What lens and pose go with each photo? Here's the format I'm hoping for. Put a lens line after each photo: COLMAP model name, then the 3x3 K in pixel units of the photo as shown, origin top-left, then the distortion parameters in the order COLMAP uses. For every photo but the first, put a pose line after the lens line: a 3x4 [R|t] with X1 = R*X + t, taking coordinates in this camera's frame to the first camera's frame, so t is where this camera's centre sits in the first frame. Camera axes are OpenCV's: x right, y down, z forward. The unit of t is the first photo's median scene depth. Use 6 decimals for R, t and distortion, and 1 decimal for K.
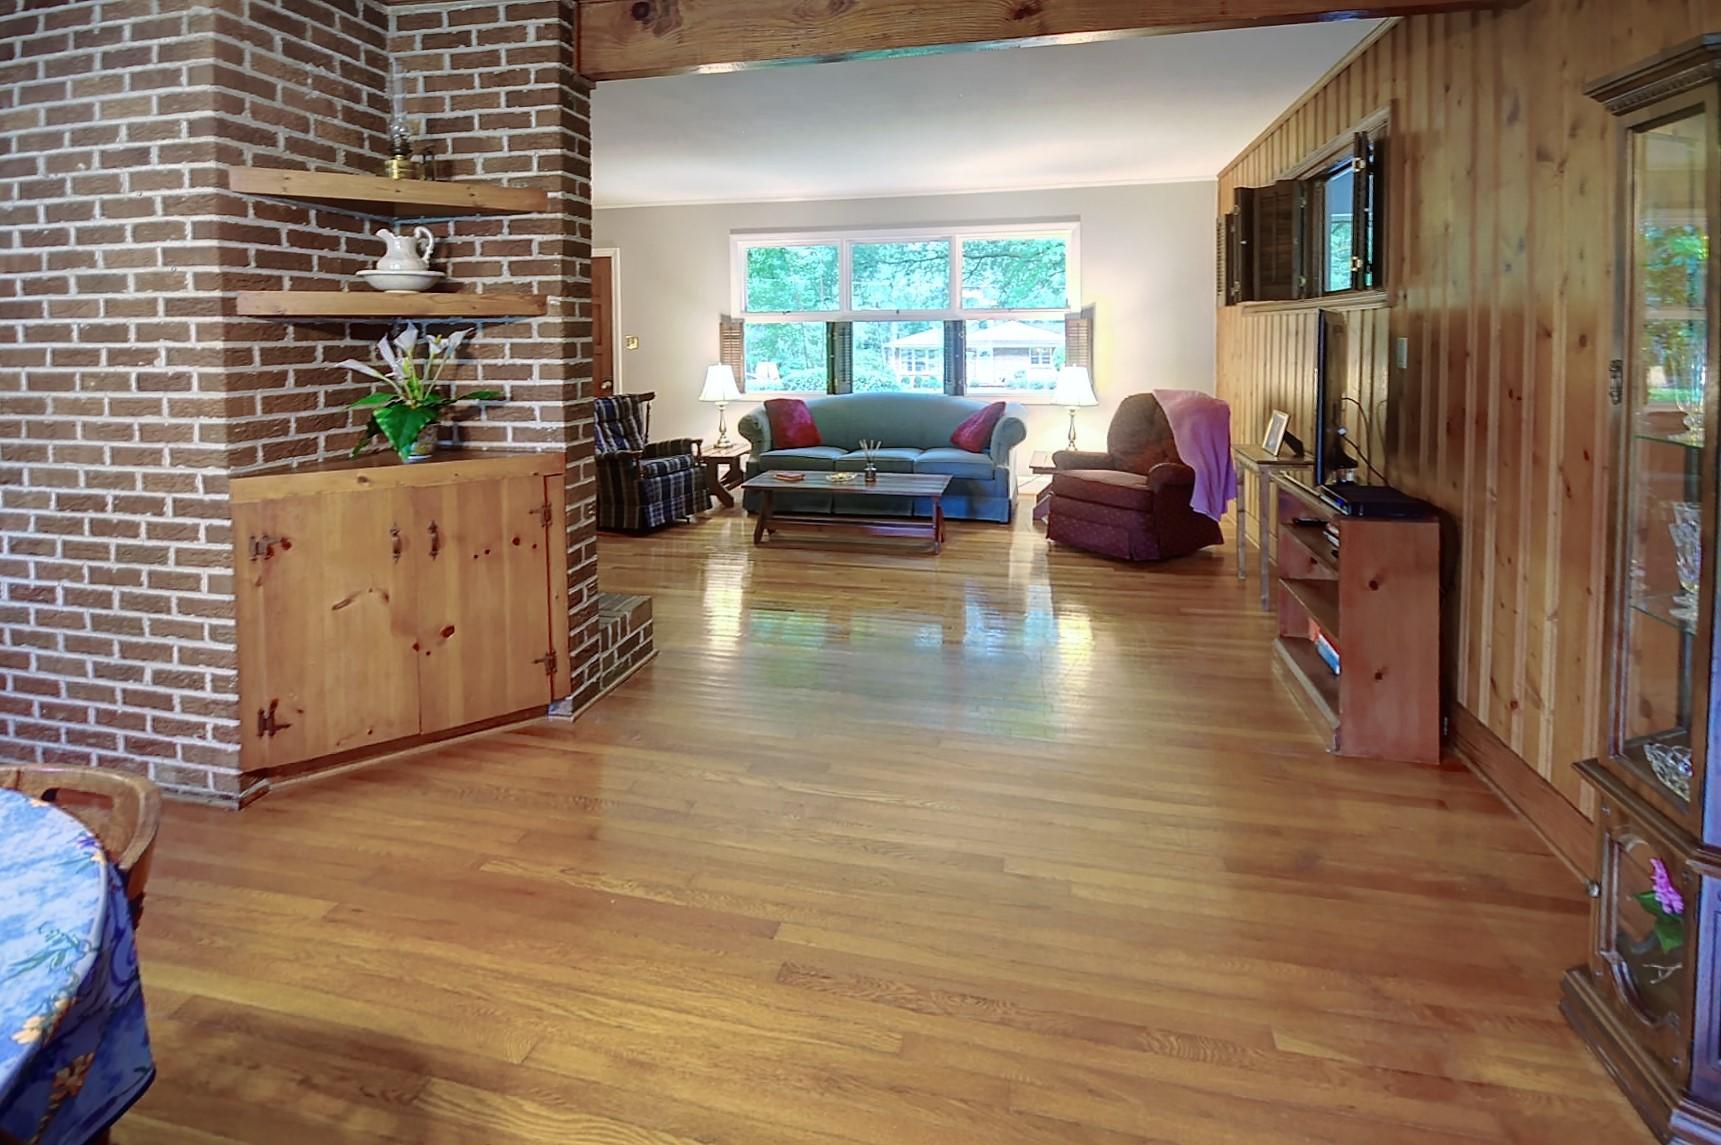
lens RADIAL K [[798.9, 0, 845.8], [0, 798.9, 366.8], [0, 0, 1]] dist [-0.000935, 0.000101]
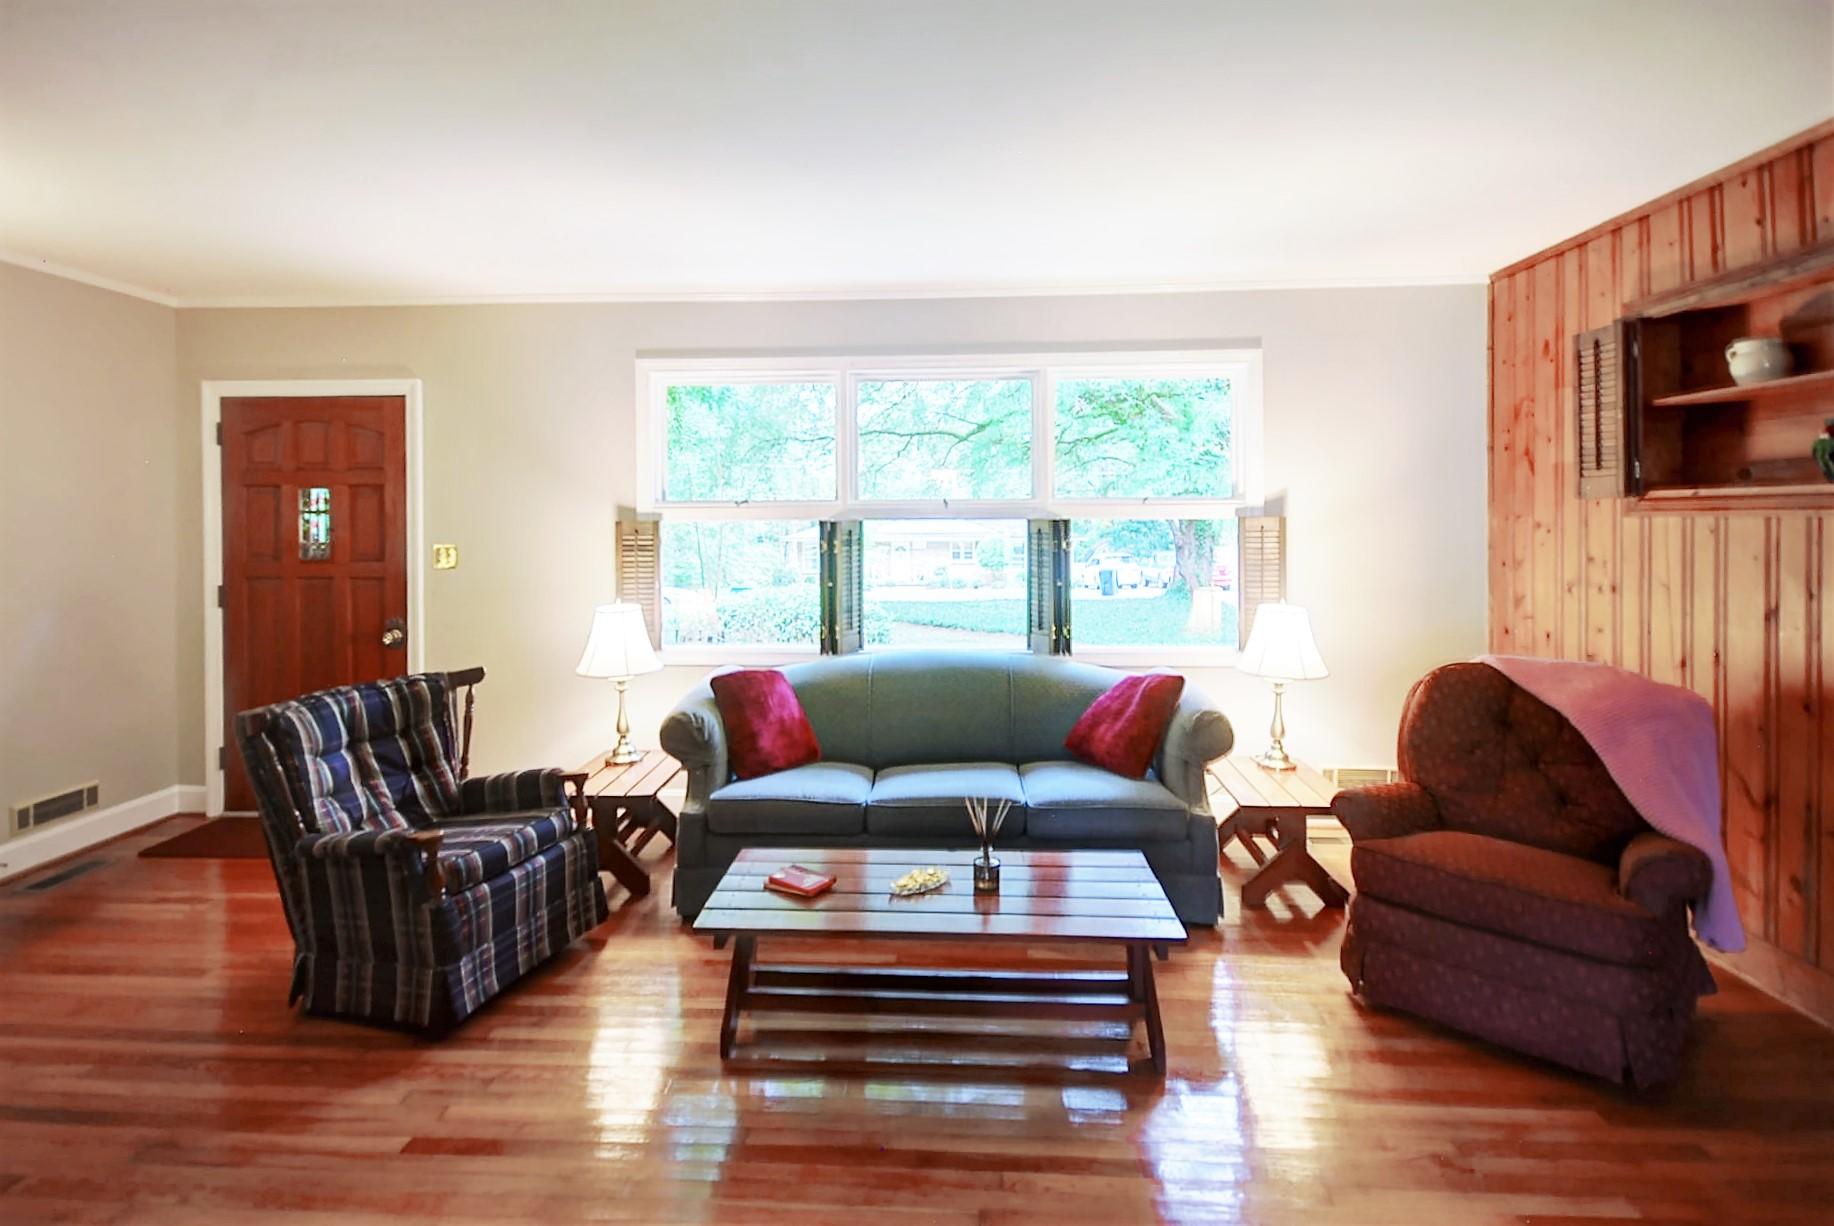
lens RADIAL K [[907.3, 0, 909.1], [0, 907.3, 528.5], [0, 0, 1]] dist [0.002338, 0.000439]
pose [[0.982449, -0.000159, 0.186529, -0.210121], [0.007141, 0.999299, -0.036762, -0.071736], [-0.186393, 0.037449, 0.981761, 0.973415]]
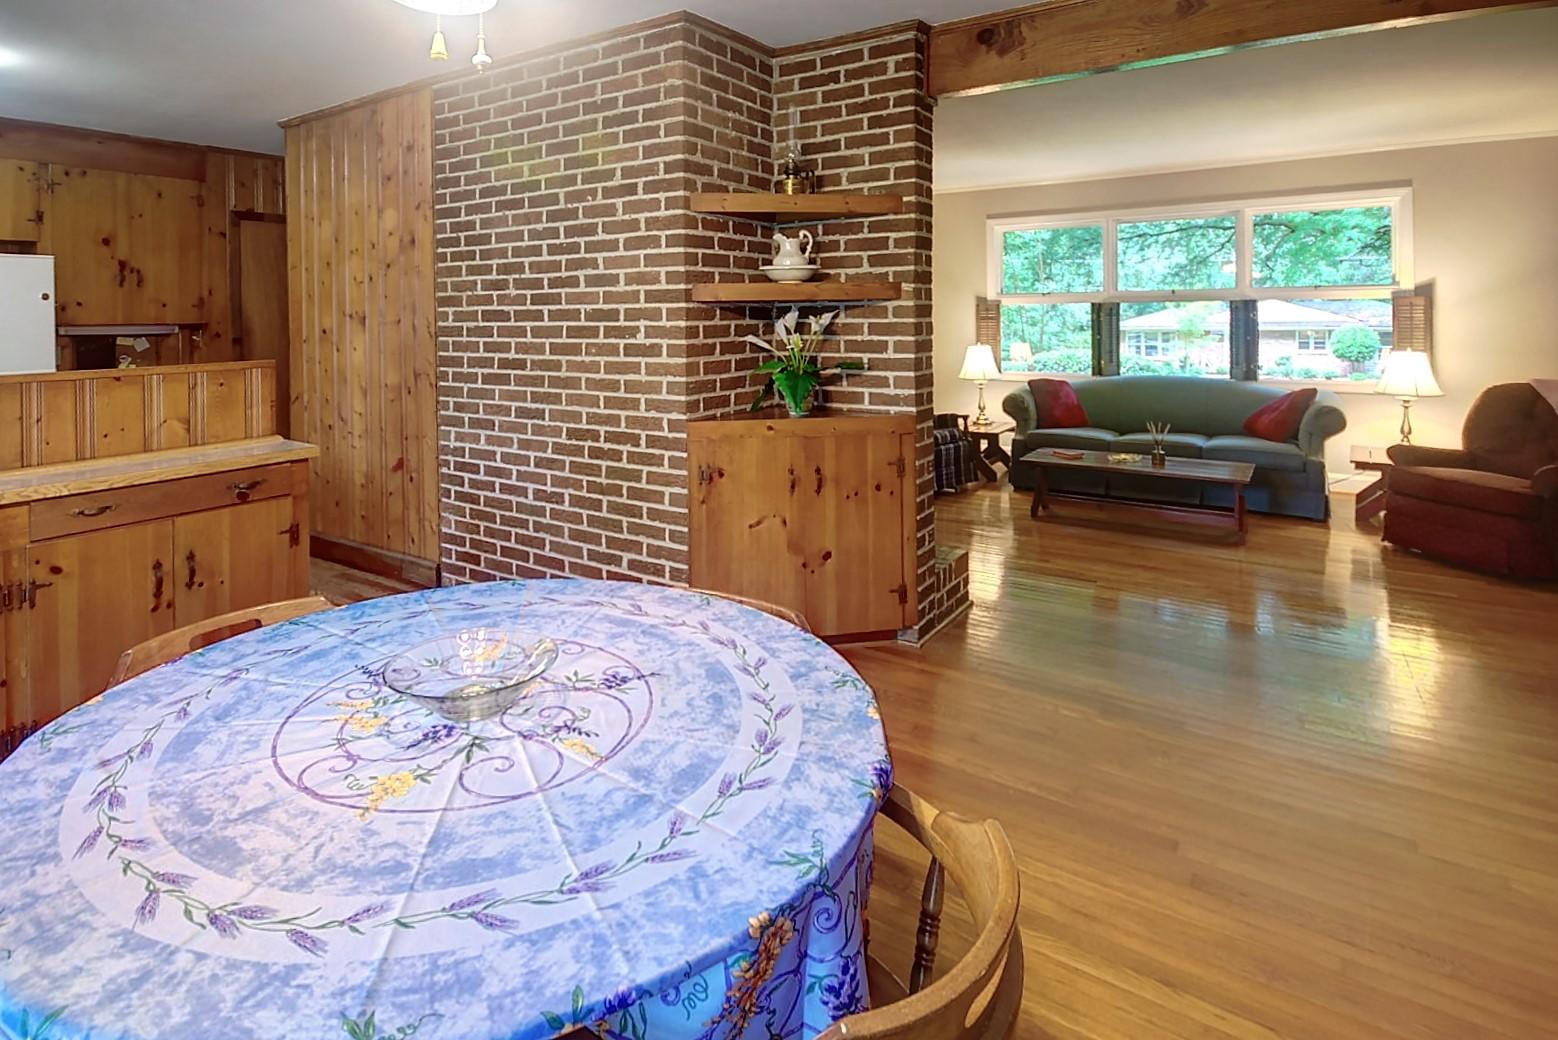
lens RADIAL K [[785.1, 0, 746.8], [0, 785.1, 320.7], [0, 0, 1]] dist [0.001481, -0.000554]
pose [[0.927546, 0.000188, -0.373708, -0.149248], [-0.012876, 0.999422, -0.031457, 0.007286], [0.373486, 0.033989, 0.927013, -0.171967]]
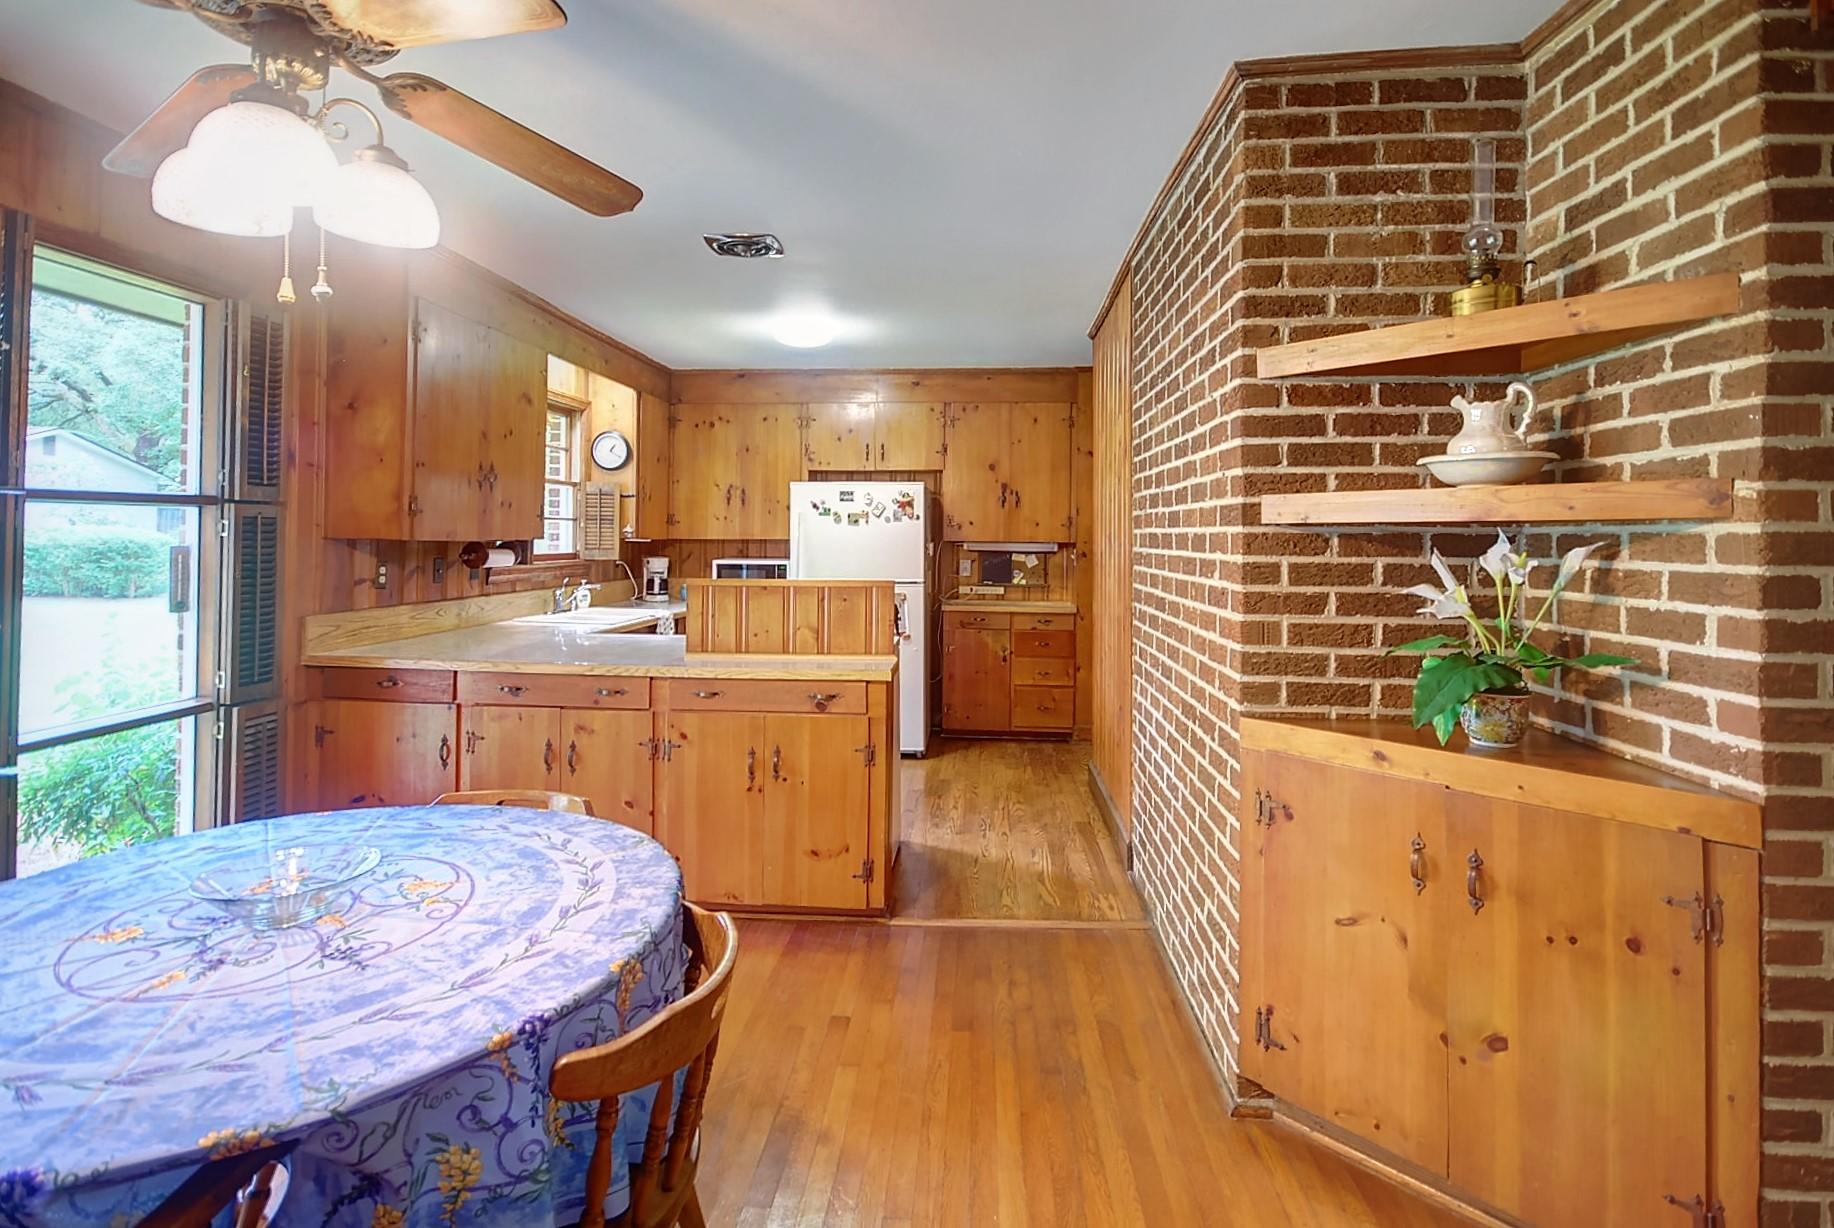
lens RADIAL K [[916.2, 0, 892.6], [0, 916.2, 528.1], [0, 0, 1]] dist [0.009756, -0.002222]
pose [[0.159498, 0.000009, -0.987198, 0.111106], [-0.052417, 0.998589, -0.008460, -0.026595], [0.985806, 0.053095, 0.159273, 0.389816]]
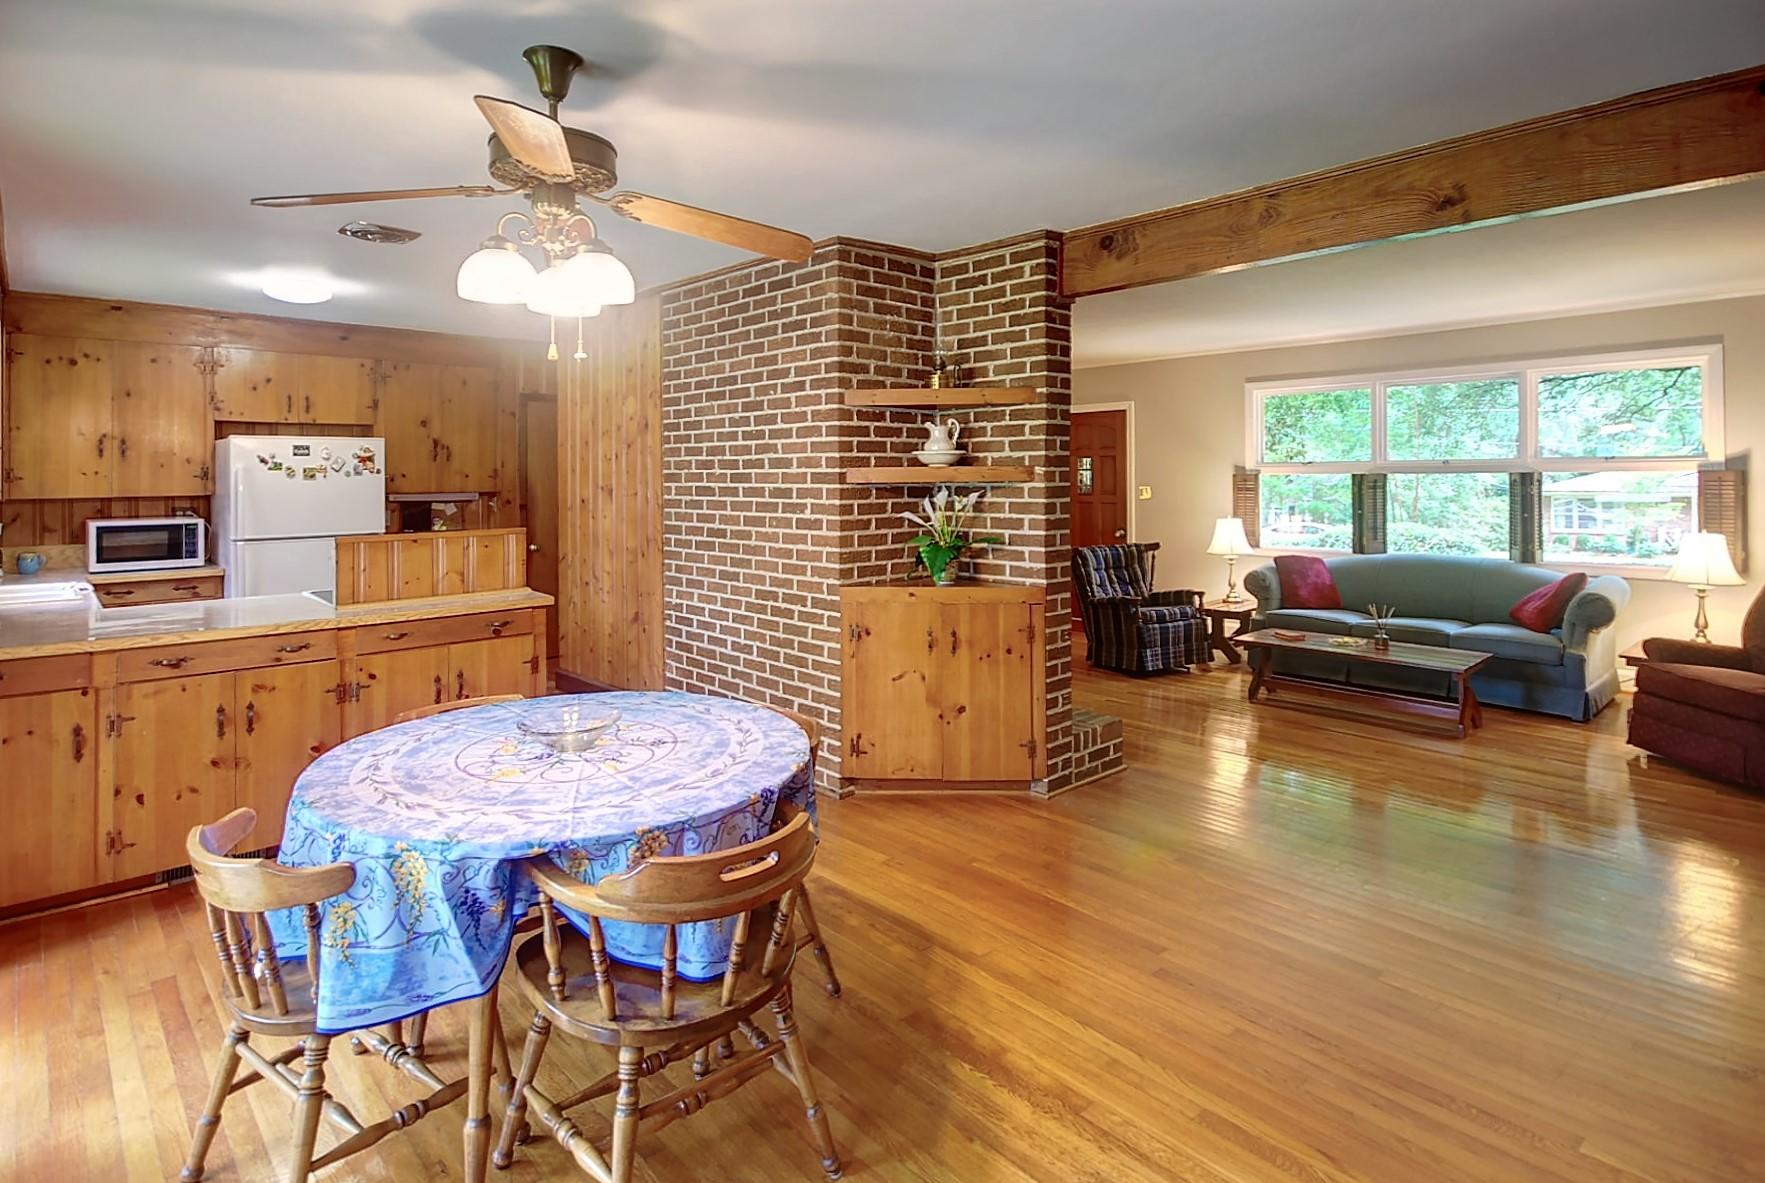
lens RADIAL K [[862.3, 0, 879.1], [0, 862.3, 474.0], [0, 0, 1]] dist [0.000126, -0.000539]
pose [[0.826937, -0.000503, -0.562294, 0.212381], [-0.023923, 0.999063, -0.036075, -0.019279], [0.561786, 0.043283, 0.826150, -0.316910]]
